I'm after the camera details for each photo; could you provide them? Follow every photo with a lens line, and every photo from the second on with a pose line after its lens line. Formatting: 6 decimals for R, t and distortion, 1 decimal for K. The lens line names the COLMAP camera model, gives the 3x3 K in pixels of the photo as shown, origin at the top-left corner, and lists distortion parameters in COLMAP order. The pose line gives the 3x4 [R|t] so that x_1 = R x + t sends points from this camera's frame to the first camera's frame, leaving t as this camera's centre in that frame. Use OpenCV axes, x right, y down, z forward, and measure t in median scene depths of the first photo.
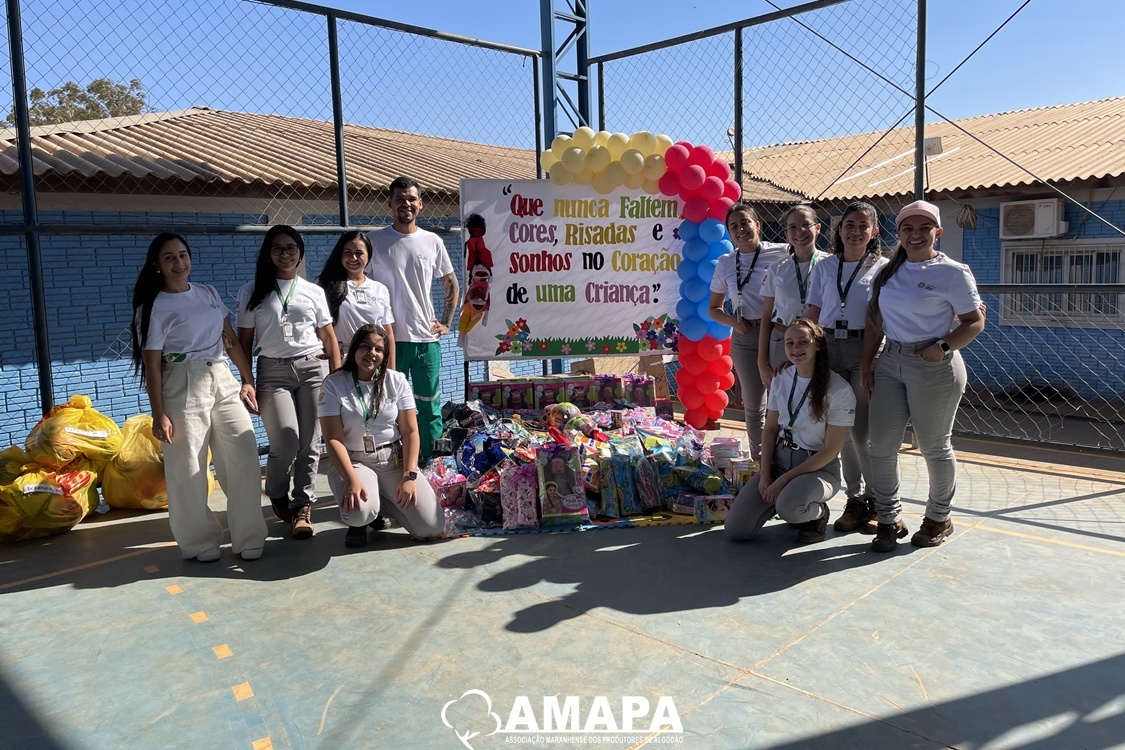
lens RADIAL K [[873.3, 0, 562.5], [0, 873.3, 375.0], [0, 0, 1]] dist [0.001856, 0.000130]
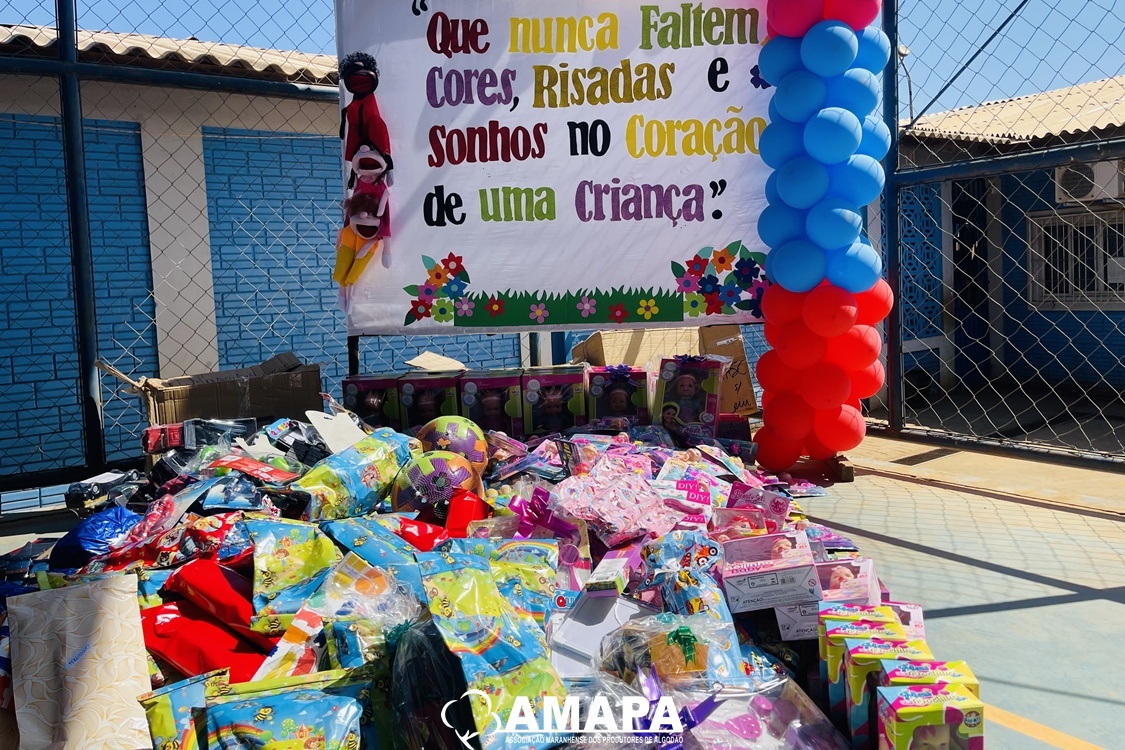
lens RADIAL K [[791.8, 0, 560.0], [0, 791.8, 303.4], [0, 0, 1]] dist [-0.004150, -0.000775]
pose [[0.987840, -0.003176, -0.155439, 0.089261], [-0.009920, 0.996467, -0.083403, 0.003088], [0.155154, 0.083931, 0.984318, 0.554255]]
